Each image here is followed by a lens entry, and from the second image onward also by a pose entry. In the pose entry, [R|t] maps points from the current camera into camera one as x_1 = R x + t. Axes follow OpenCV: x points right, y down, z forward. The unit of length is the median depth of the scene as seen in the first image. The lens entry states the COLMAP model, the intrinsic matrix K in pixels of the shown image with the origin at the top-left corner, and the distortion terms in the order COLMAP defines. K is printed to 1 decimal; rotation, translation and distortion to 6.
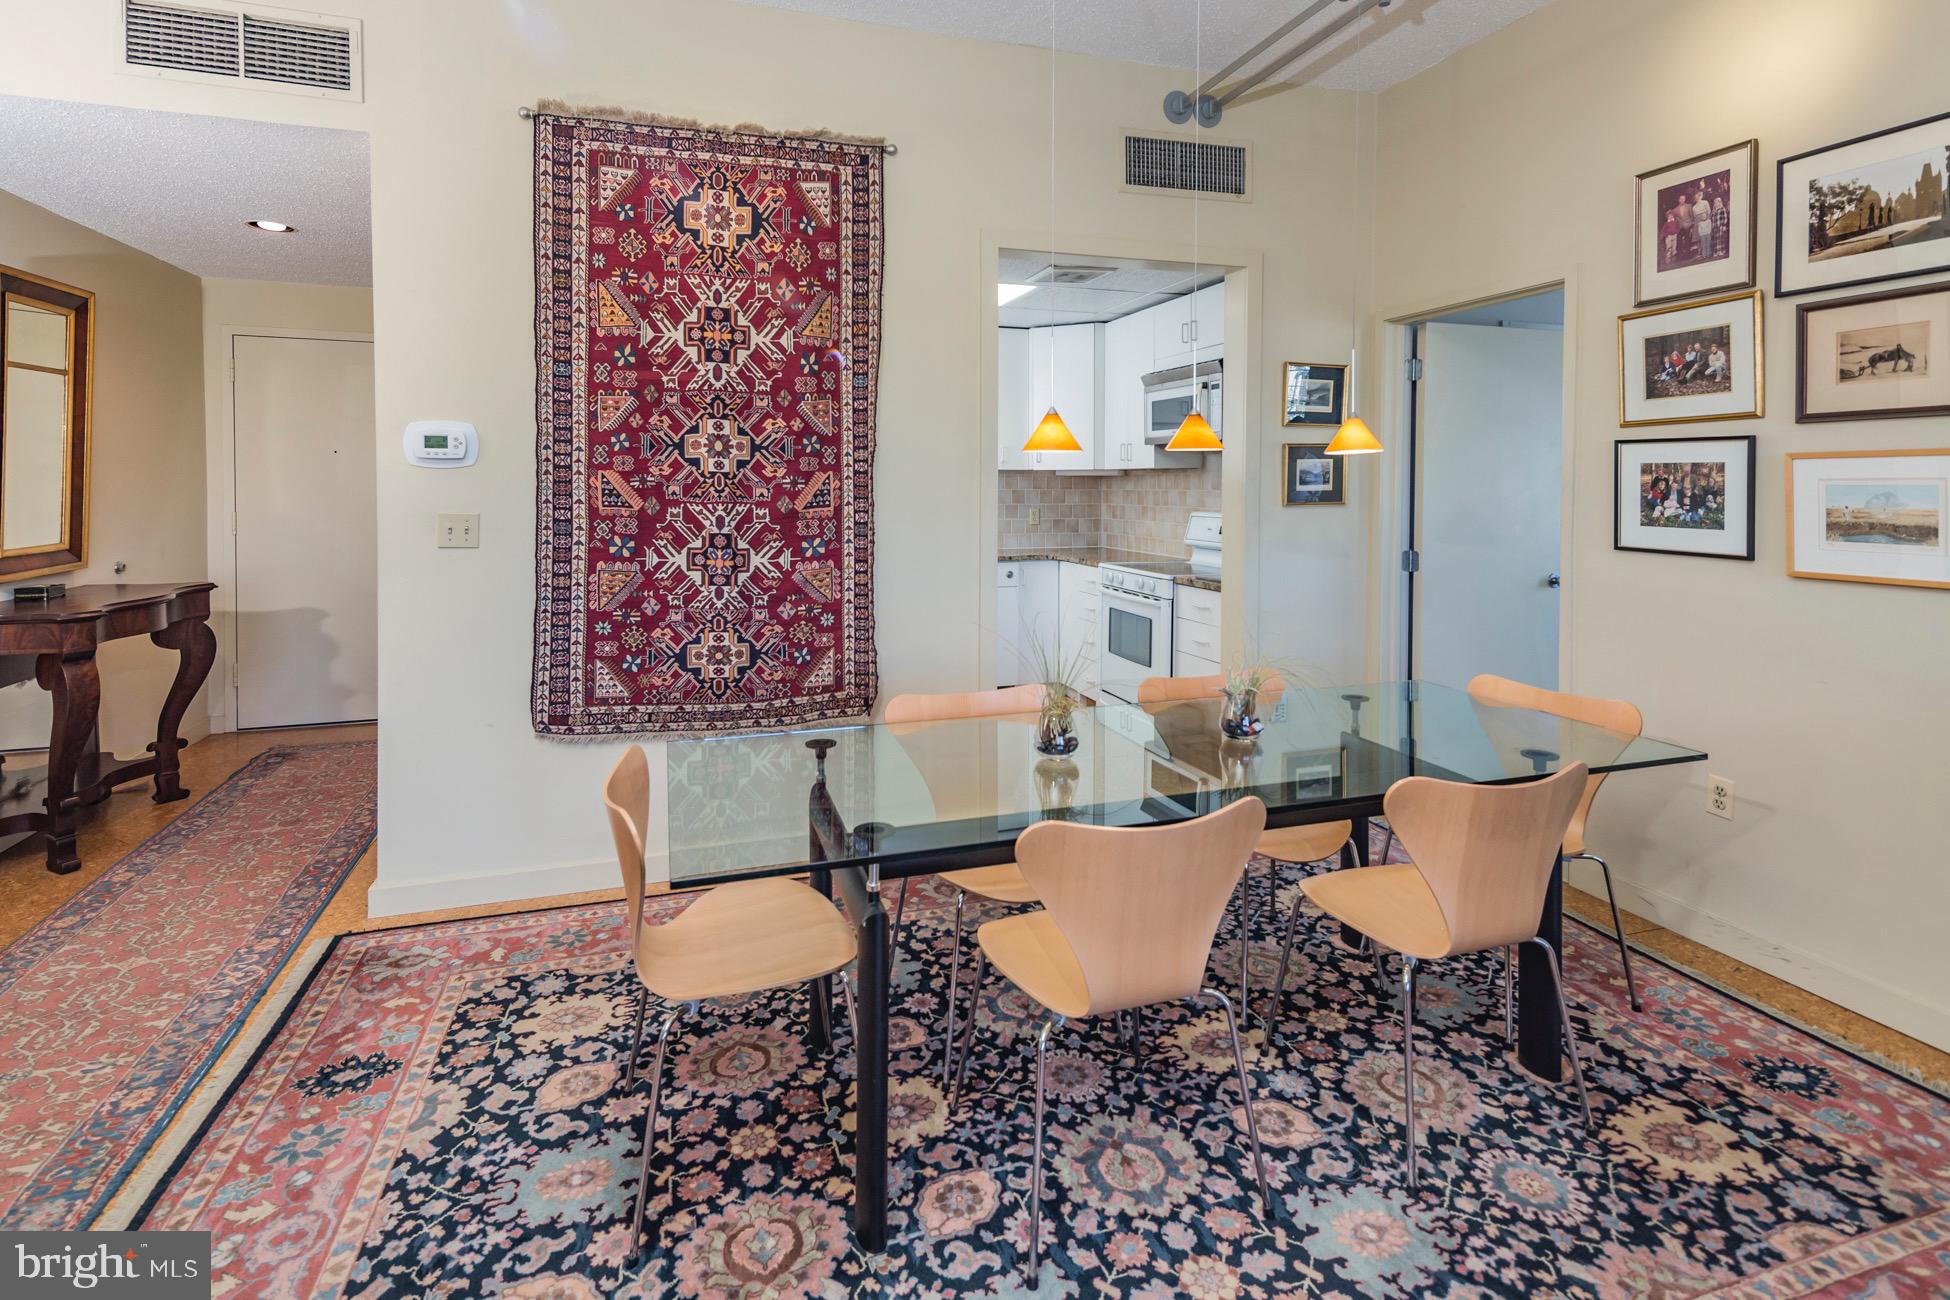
lens RADIAL K [[959.9, 0, 955.3], [0, 959.9, 504.3], [0, 0, 1]] dist [0.027949, -0.009312]
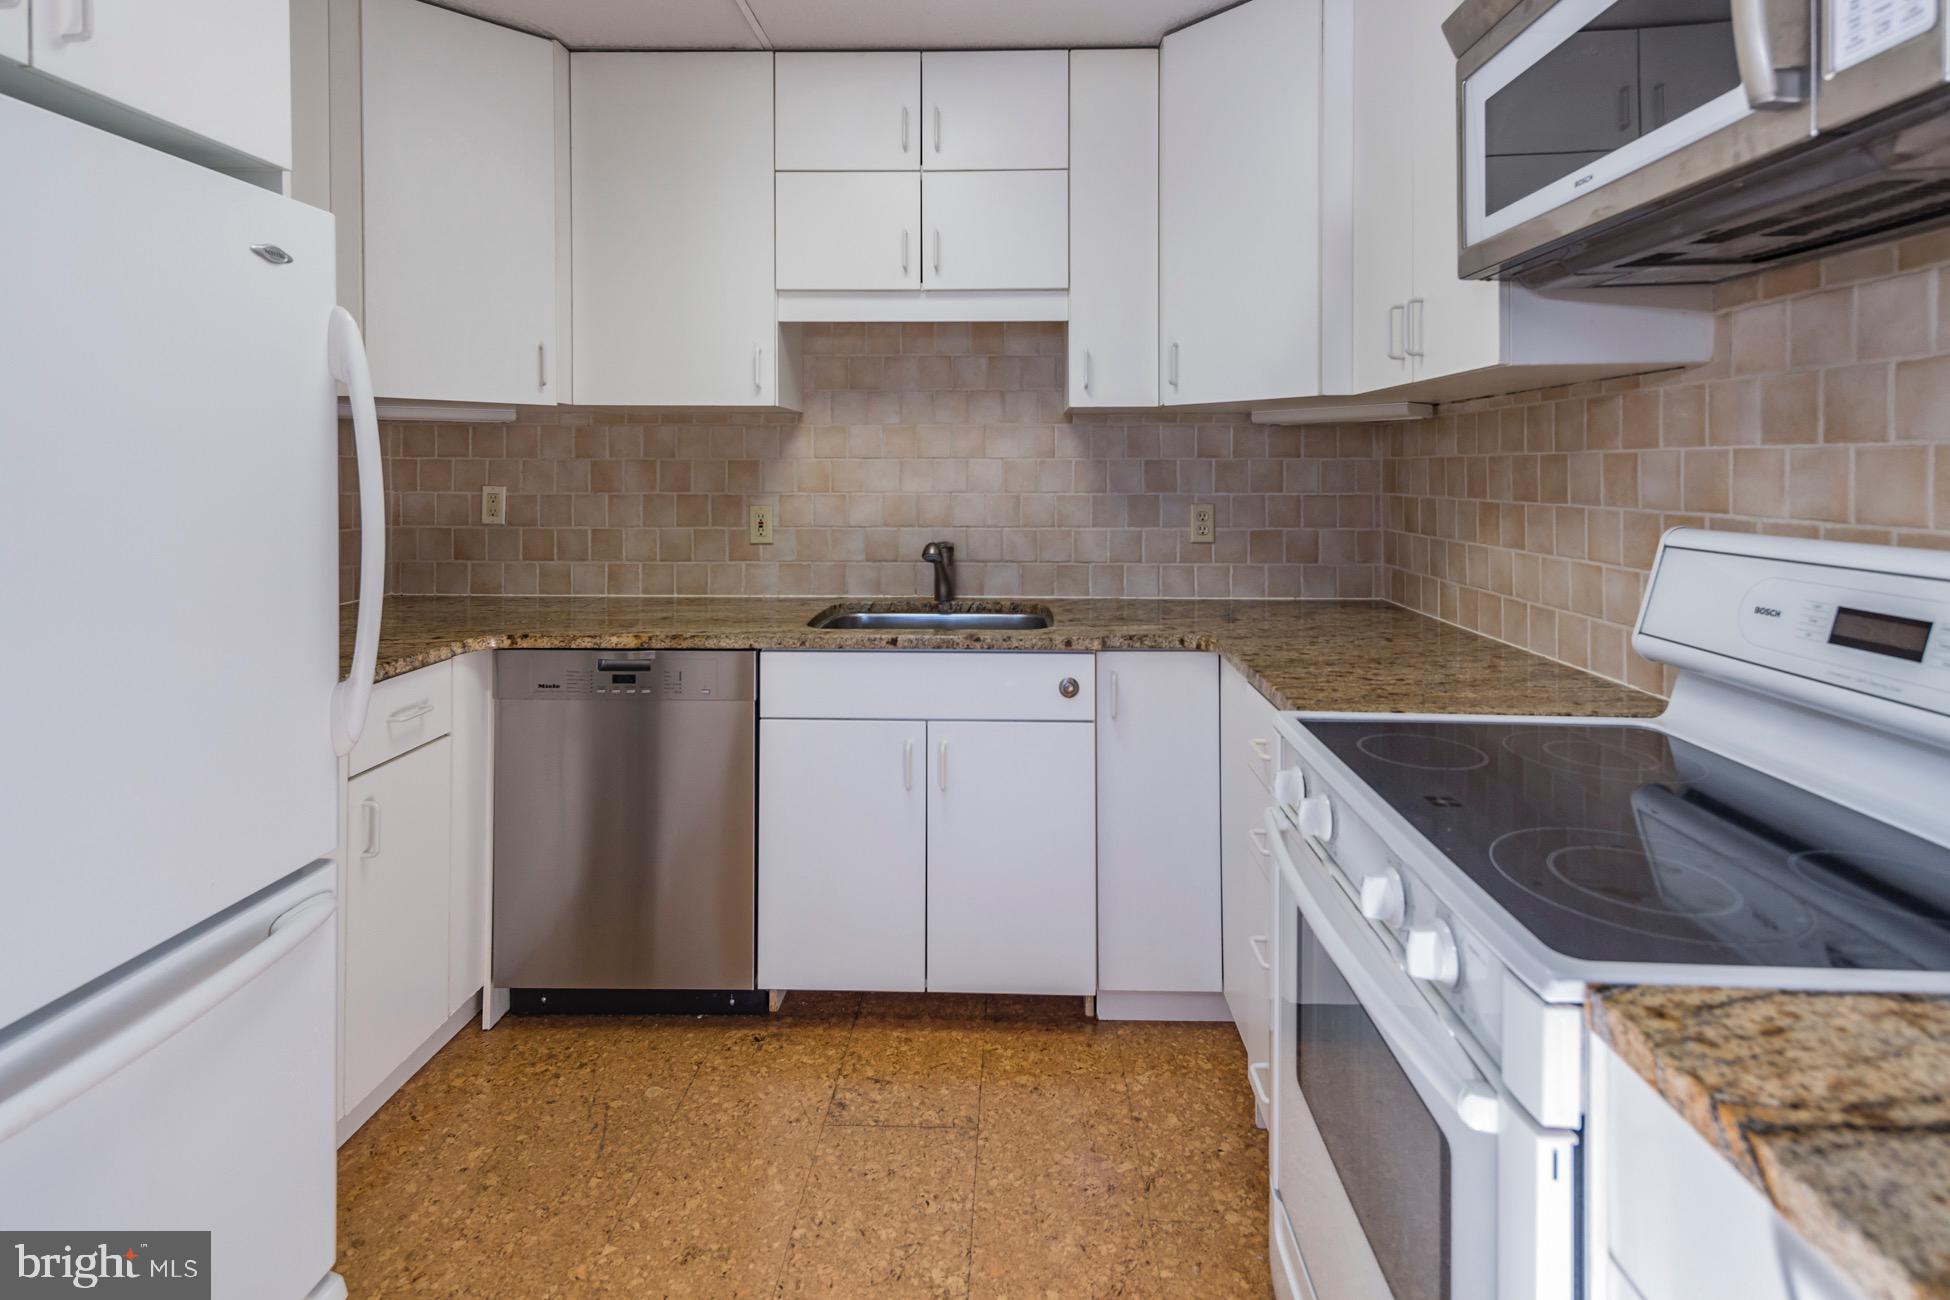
lens RADIAL K [[959.9, 0, 982.0], [0, 959.9, 479.7], [0, 0, 1]] dist [0.027949, -0.009312]
pose [[0.948502, -0.000065, -0.316772, 0.285376], [-0.003129, 0.999949, -0.009573, -0.004426], [0.316757, 0.010071, 0.948453, 1.285615]]
